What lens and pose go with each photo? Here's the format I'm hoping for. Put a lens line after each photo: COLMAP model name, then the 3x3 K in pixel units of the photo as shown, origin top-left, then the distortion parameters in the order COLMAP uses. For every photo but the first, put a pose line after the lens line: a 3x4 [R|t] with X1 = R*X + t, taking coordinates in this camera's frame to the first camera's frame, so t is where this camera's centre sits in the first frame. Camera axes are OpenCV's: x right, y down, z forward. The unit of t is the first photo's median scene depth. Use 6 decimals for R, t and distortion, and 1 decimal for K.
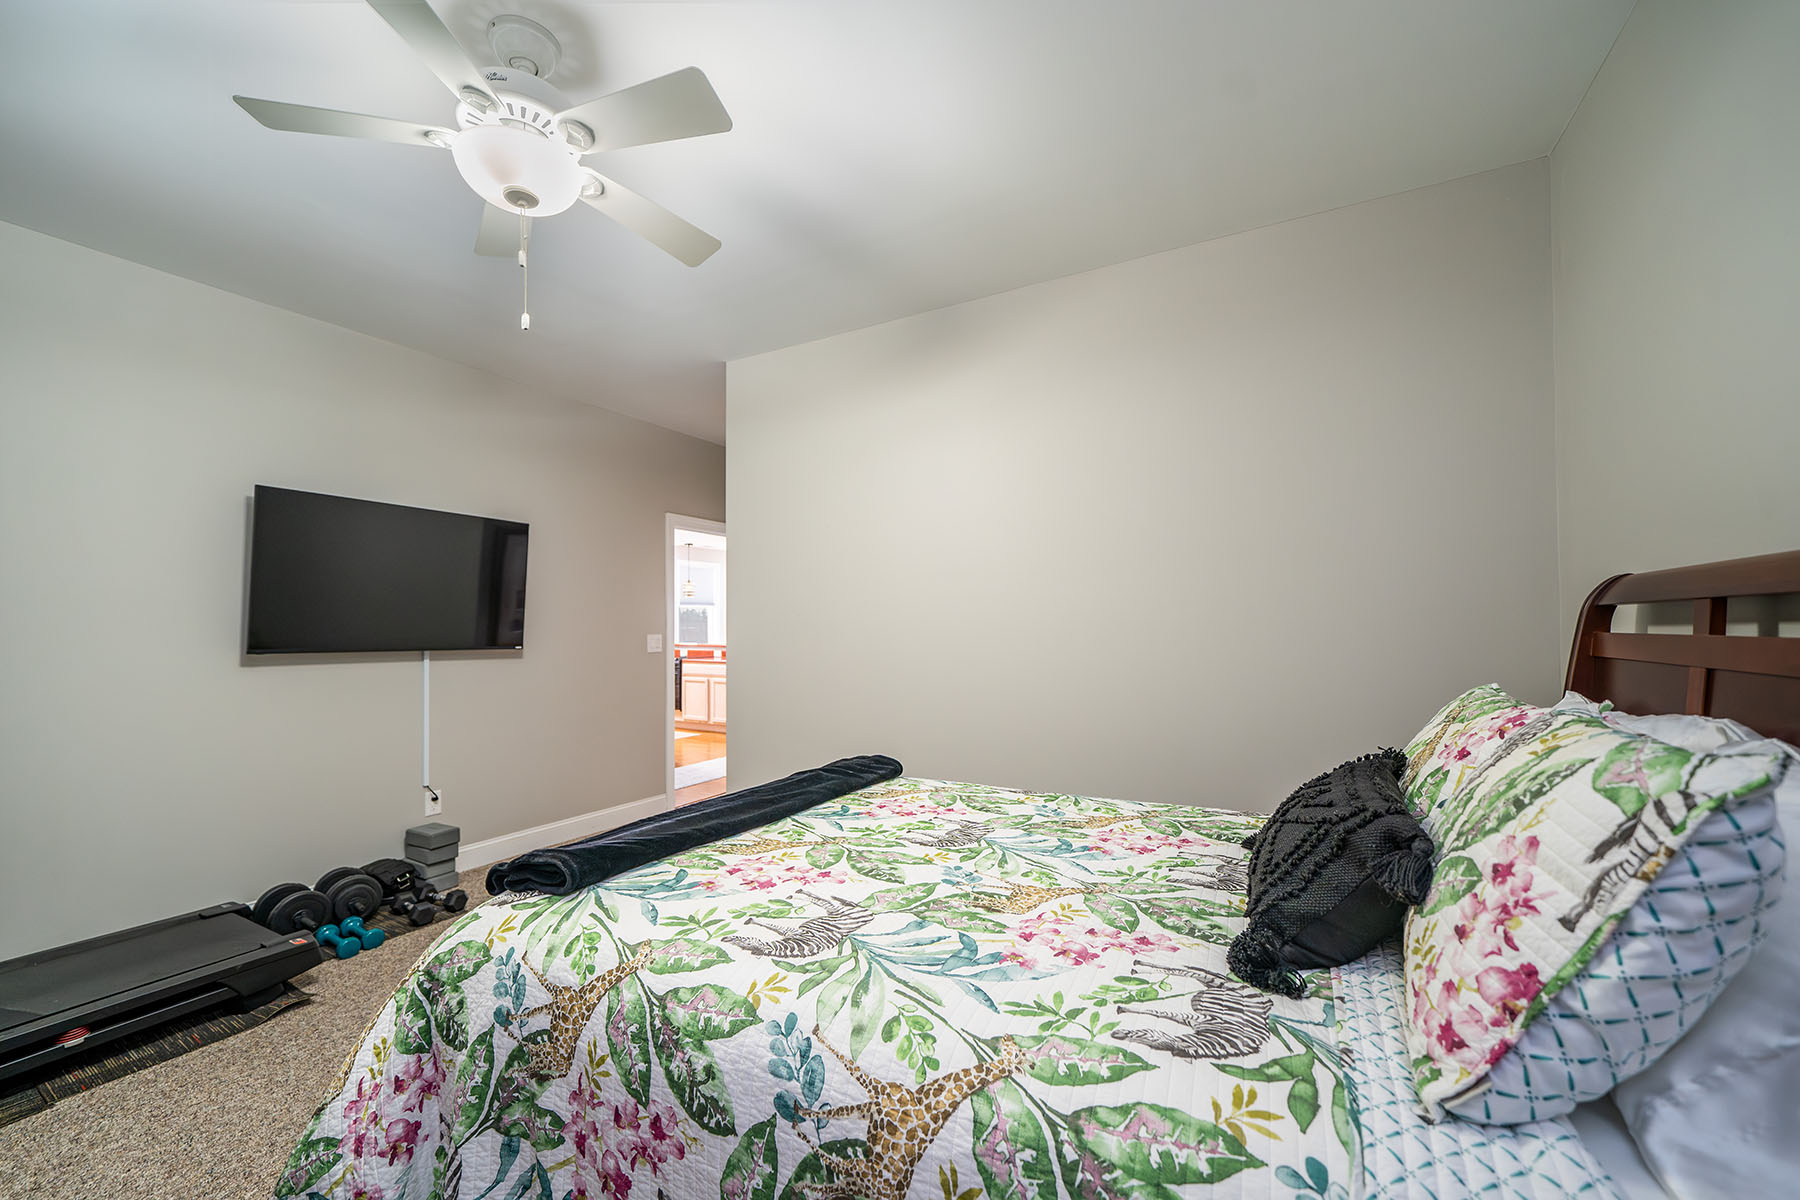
lens RADIAL K [[707.7, 0, 869.3], [0, 707.7, 618.1], [0, 0, 1]] dist [-0.003831, 0.000290]
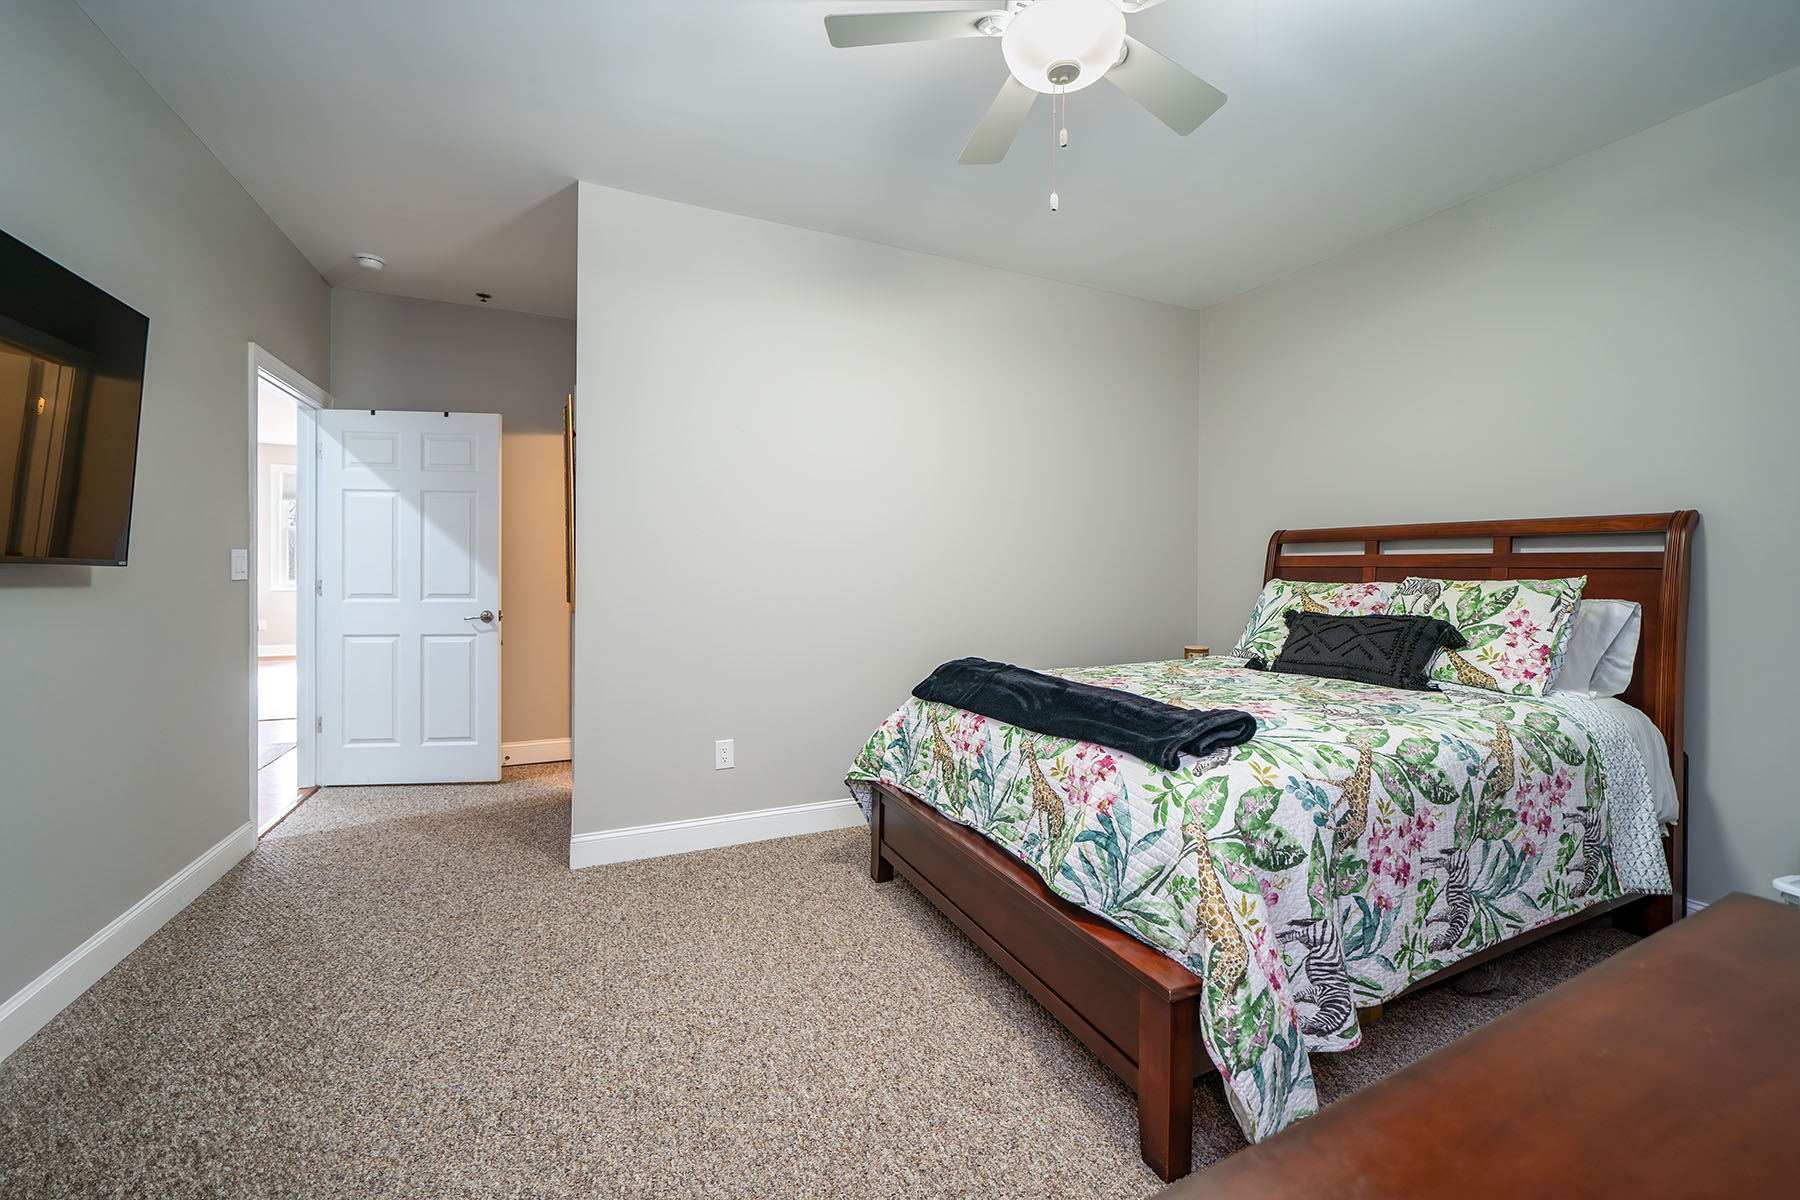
lens RADIAL K [[737.4, 0, 880.6], [0, 737.4, 582.4], [0, 0, 1]] dist [-0.001055, 0.000140]
pose [[0.578809, -0.002443, 0.815460, -2.409998], [-0.017985, 0.999714, 0.015761, 0.127192], [-0.815265, -0.023788, 0.578599, 1.000660]]
